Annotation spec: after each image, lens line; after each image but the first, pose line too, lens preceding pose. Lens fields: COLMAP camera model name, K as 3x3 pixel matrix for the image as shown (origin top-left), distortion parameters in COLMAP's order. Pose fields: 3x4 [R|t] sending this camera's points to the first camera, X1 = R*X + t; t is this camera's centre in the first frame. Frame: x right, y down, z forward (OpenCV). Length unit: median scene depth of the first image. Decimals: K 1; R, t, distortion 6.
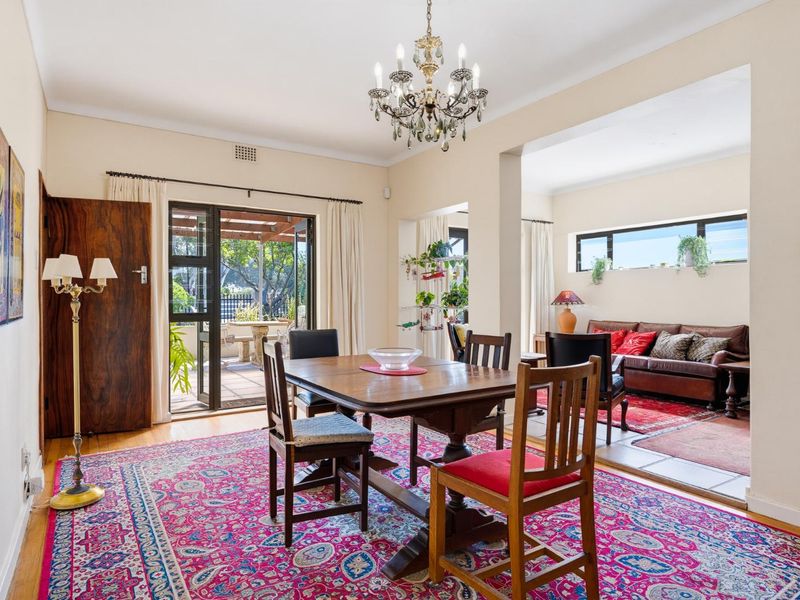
lens RADIAL K [[484.4, 0, 416.9], [0, 484.4, 305.5], [0, 0, 1]] dist [0.023254, -0.001633]
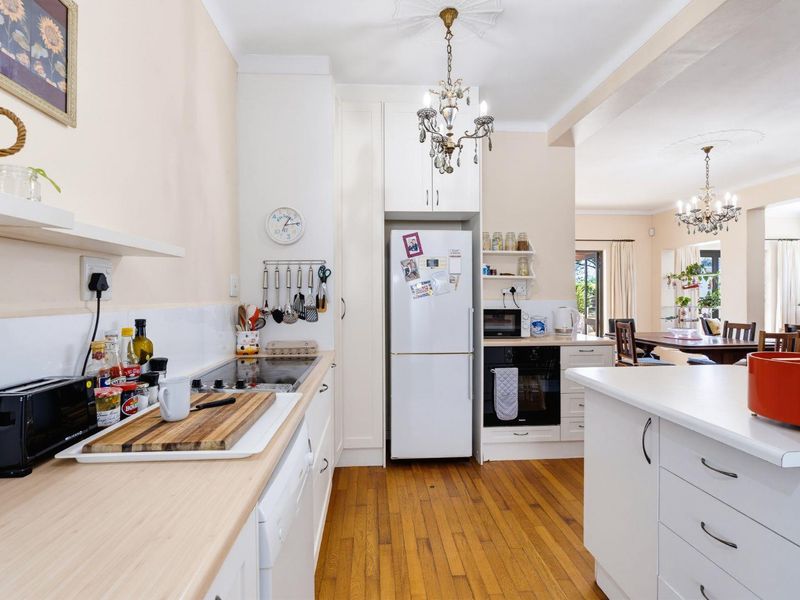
lens RADIAL K [[404.6, 0, 397.8], [0, 404.6, 300.1], [0, 0, 1]] dist [-0.015080, 0.006146]
pose [[0.858342, 0.004050, -0.513063, -0.102005], [-0.006431, 0.999975, -0.002866, -0.008146], [0.513038, 0.005760, 0.858346, -0.536911]]
